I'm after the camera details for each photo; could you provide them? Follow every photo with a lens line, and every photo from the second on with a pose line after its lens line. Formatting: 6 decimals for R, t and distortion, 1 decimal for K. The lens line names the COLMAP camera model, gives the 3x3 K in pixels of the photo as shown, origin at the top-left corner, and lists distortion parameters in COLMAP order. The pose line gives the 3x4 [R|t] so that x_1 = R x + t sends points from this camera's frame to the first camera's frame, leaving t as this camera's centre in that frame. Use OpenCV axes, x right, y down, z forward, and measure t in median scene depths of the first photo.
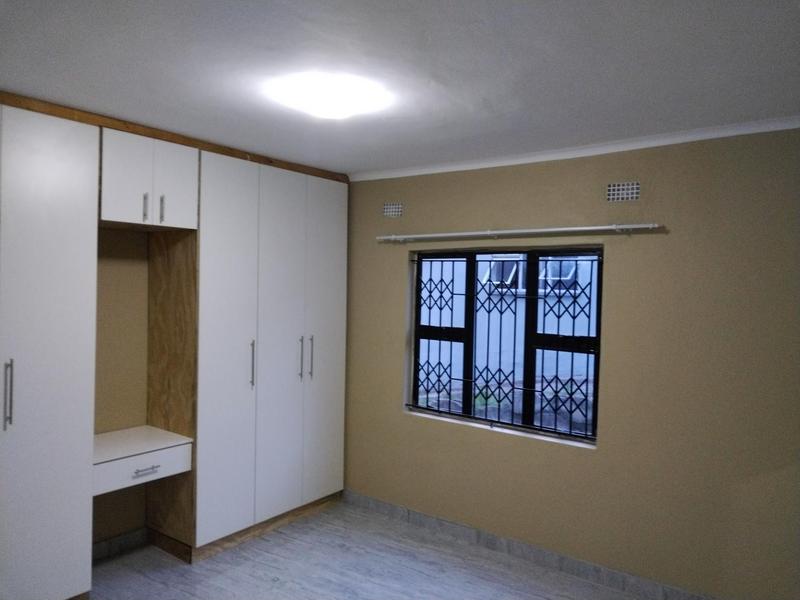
lens RADIAL K [[555.1, 0, 400.0], [0, 555.1, 300.0], [0, 0, 1]] dist [-0.000905, -0.002716]
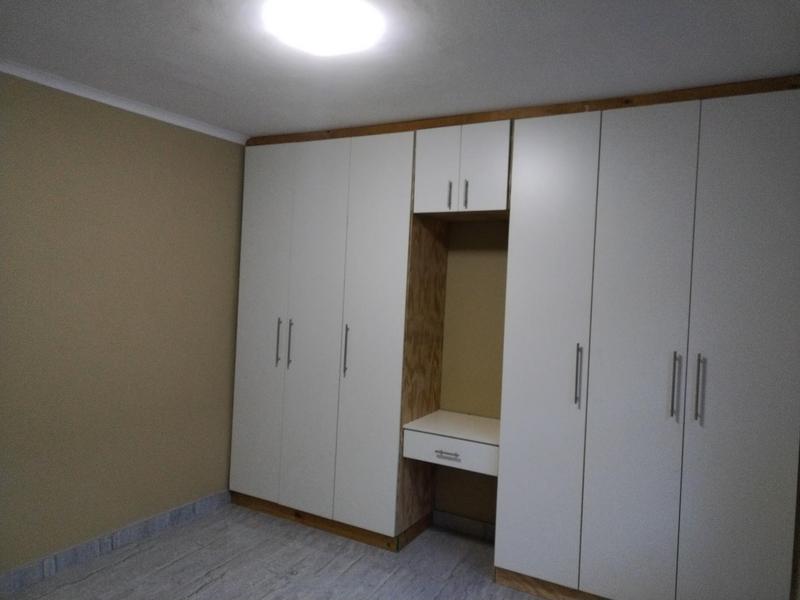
lens RADIAL K [[594.6, 0, 400.9], [0, 594.6, 276.2], [0, 0, 1]] dist [0.004590, -0.001618]
pose [[0.124371, 0.002819, -0.992232, 0.507967], [-0.045503, 0.998960, -0.002866, -0.008451], [0.991192, 0.045506, 0.124370, 0.641455]]
